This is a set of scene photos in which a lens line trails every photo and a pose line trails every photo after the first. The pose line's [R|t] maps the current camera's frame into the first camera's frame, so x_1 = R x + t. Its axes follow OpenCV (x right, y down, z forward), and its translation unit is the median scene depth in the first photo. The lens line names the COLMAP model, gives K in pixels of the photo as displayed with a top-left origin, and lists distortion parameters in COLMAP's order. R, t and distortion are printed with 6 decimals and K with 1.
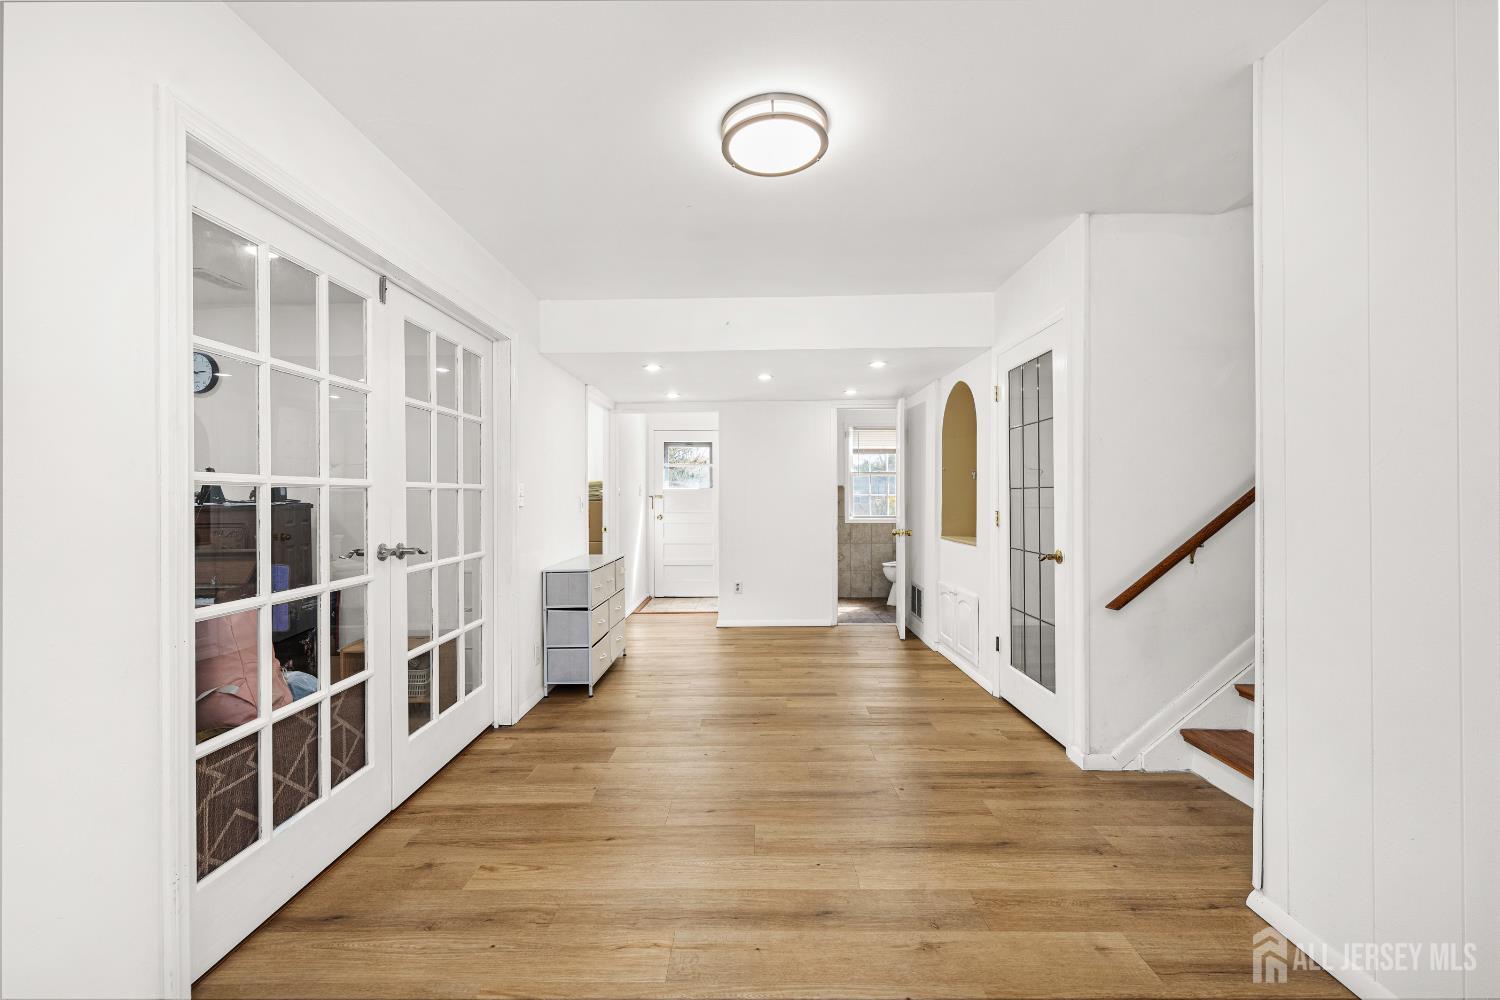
lens RADIAL K [[617.3, 0, 750.6], [0, 617.3, 499.3], [0, 0, 1]] dist [0.003289, 0.000282]
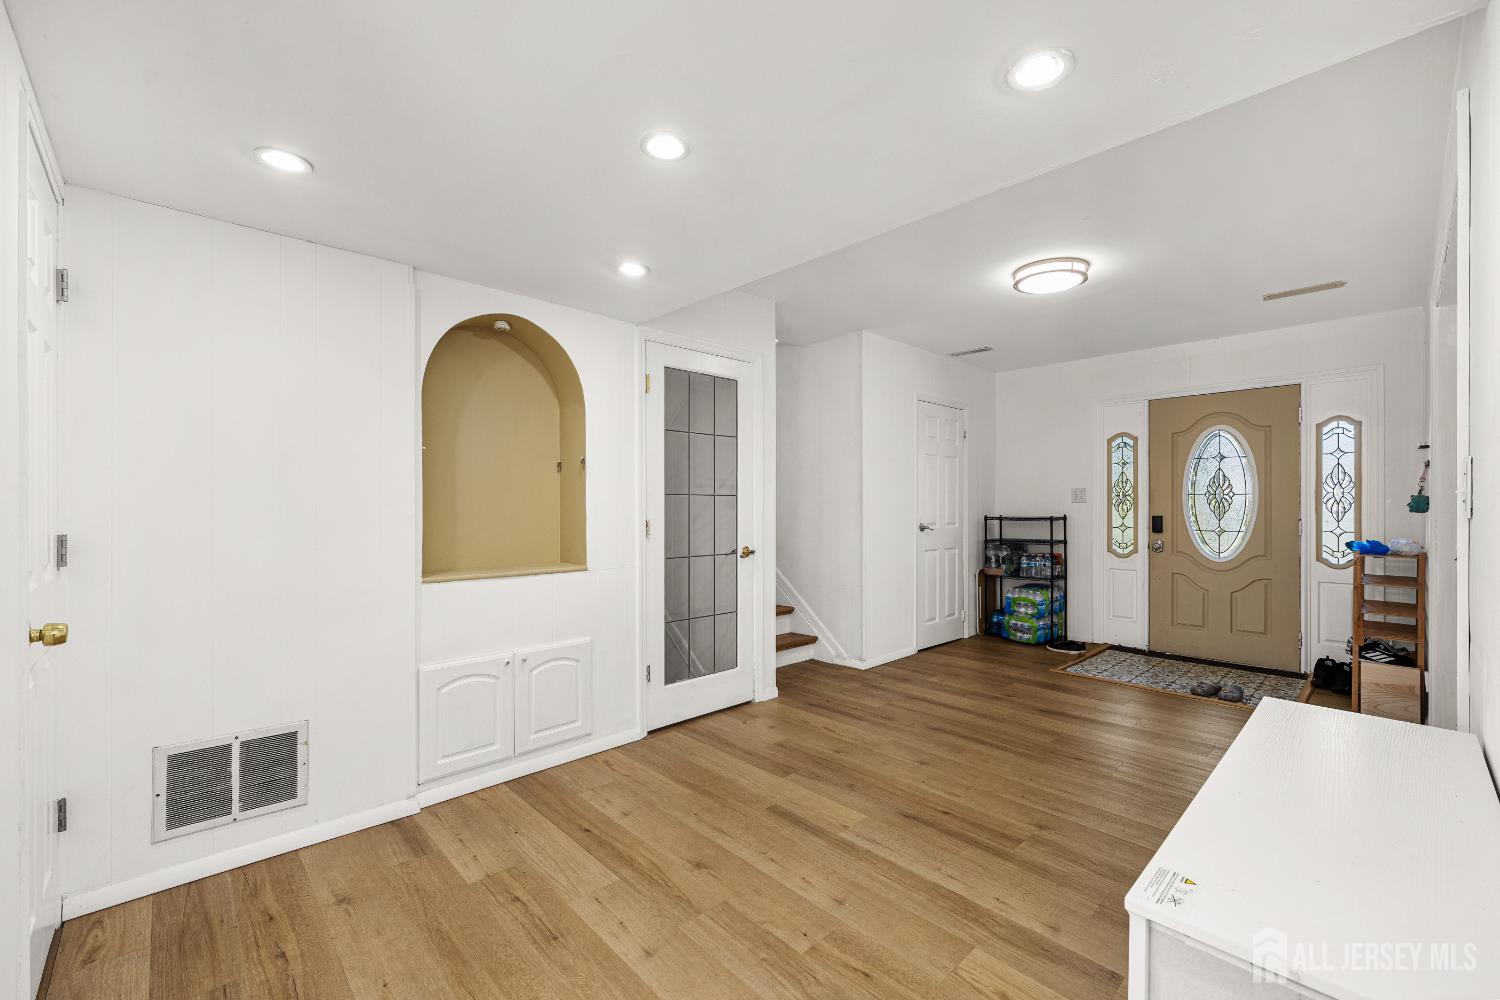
lens RADIAL K [[617.3, 0, 751.1], [0, 617.3, 504.6], [0, 0, 1]] dist [0.003289, 0.000282]
pose [[-0.696214, 0.003083, 0.717828, -0.429312], [0.003470, 0.999994, -0.000929, -0.001276], [-0.717826, 0.001844, -0.696220, 2.000673]]
